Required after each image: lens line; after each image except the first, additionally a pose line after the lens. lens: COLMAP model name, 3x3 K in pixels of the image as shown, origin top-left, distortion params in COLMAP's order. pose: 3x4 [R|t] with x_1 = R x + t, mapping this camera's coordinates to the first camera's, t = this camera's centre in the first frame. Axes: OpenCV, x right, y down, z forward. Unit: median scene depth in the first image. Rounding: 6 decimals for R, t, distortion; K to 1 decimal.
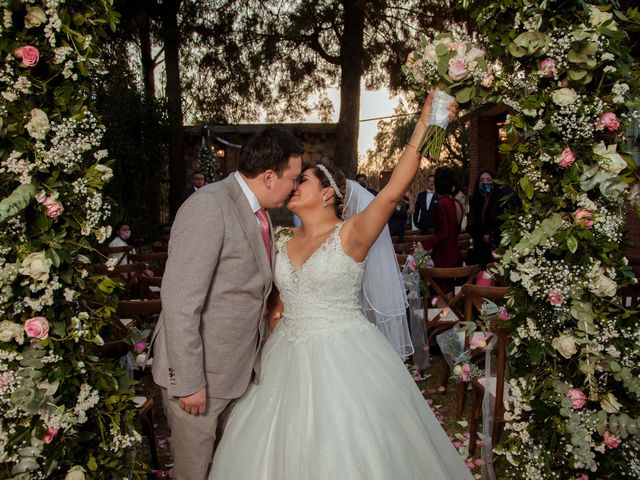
lens RADIAL K [[581.7, 0, 308.7], [0, 581.7, 249.2], [0, 0, 1]] dist [-0.095187, 0.103168]
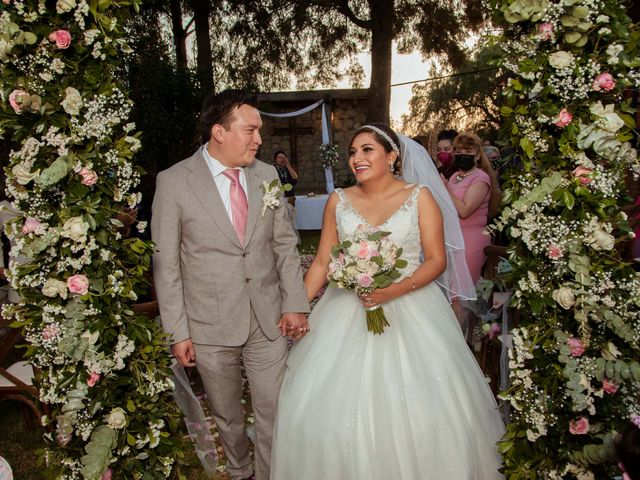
lens RADIAL K [[581.7, 0, 308.7], [0, 581.7, 249.2], [0, 0, 1]] dist [-0.095187, 0.103168]
pose [[0.997918, -0.014588, -0.062826, 0.044441], [0.018055, 0.998325, 0.054968, 0.013411], [0.061919, -0.055987, 0.996510, -0.083937]]
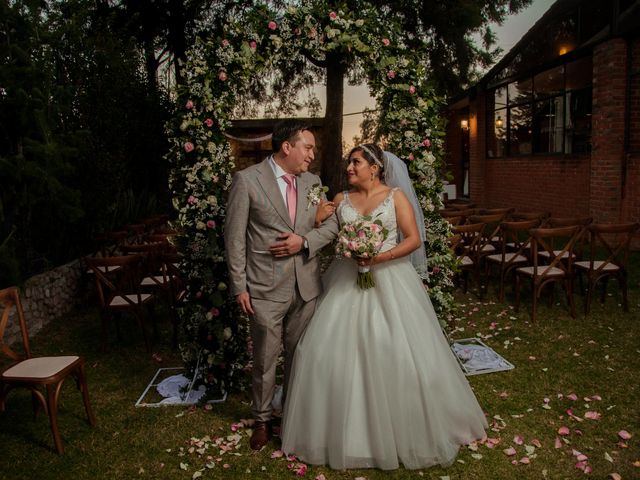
lens RADIAL K [[581.7, 0, 308.7], [0, 581.7, 249.2], [0, 0, 1]] dist [-0.095187, 0.103168]
pose [[0.999684, -0.017282, 0.018231, -0.070259], [0.016865, 0.999598, 0.022788, 0.186392], [-0.018617, -0.022474, 0.999574, -1.583229]]
